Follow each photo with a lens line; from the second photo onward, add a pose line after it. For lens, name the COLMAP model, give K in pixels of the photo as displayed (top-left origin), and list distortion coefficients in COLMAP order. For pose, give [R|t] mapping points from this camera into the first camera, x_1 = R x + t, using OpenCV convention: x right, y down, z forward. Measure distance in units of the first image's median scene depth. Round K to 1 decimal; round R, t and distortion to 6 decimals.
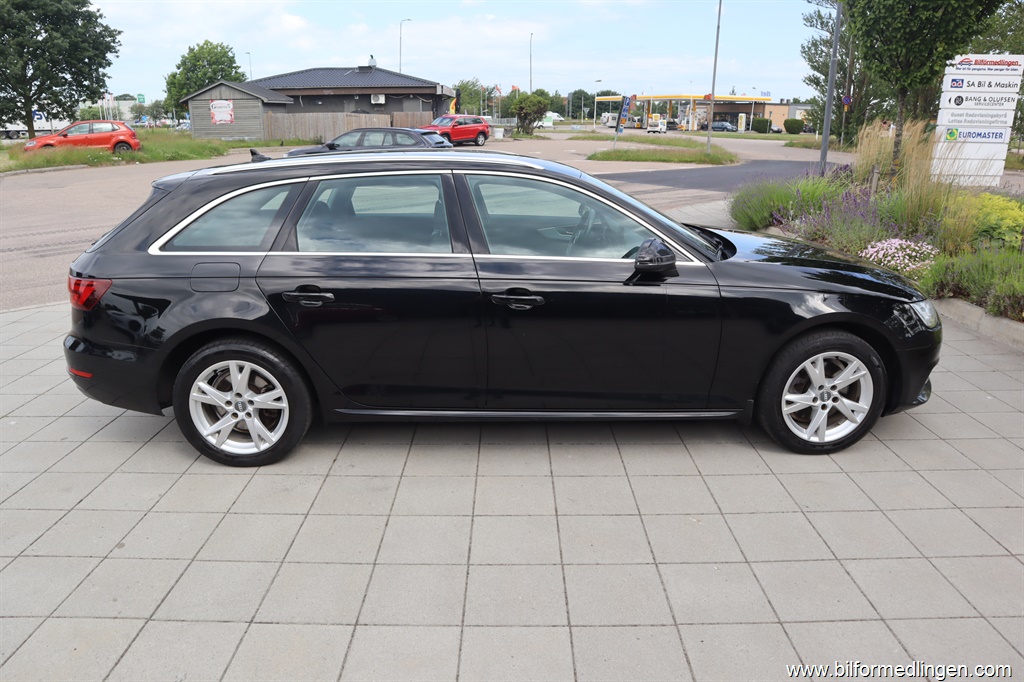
lens RADIAL K [[712.9, 0, 512.4], [0, 712.9, 336.4], [0, 0, 1]] dist [-0.095253, 0.043885]
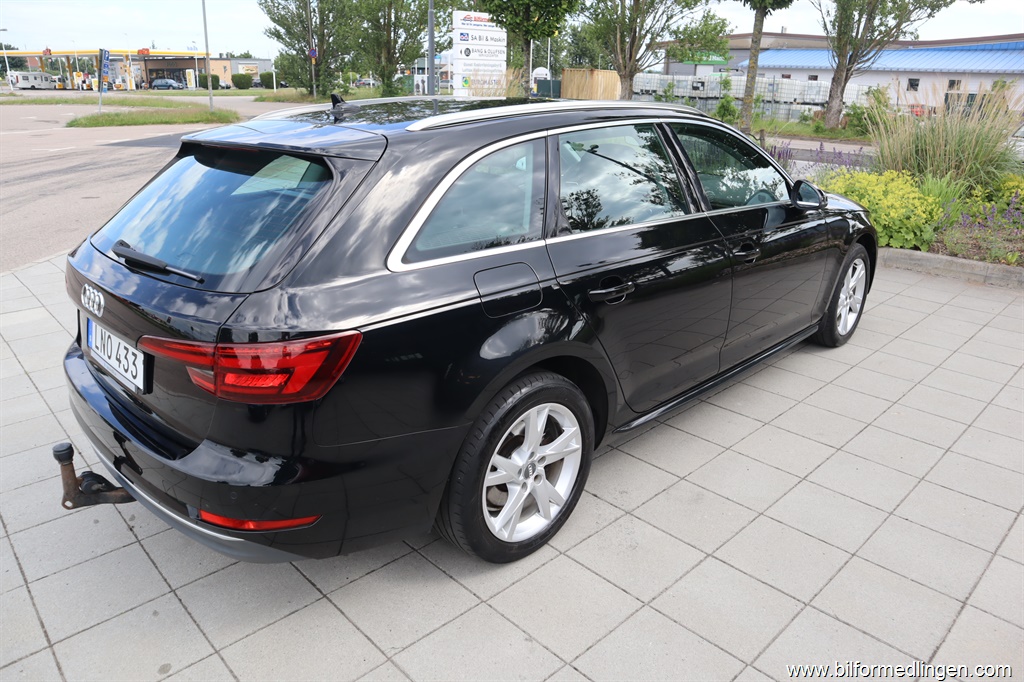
lens RADIAL K [[712.9, 0, 530.4], [0, 712.9, 324.3], [0, 0, 1]] dist [-0.095253, 0.043885]
pose [[0.688306, -0.232565, 0.687130, -0.561204], [0.203731, 0.971067, 0.124587, -0.084027], [-0.696224, 0.054236, 0.715773, 0.336602]]
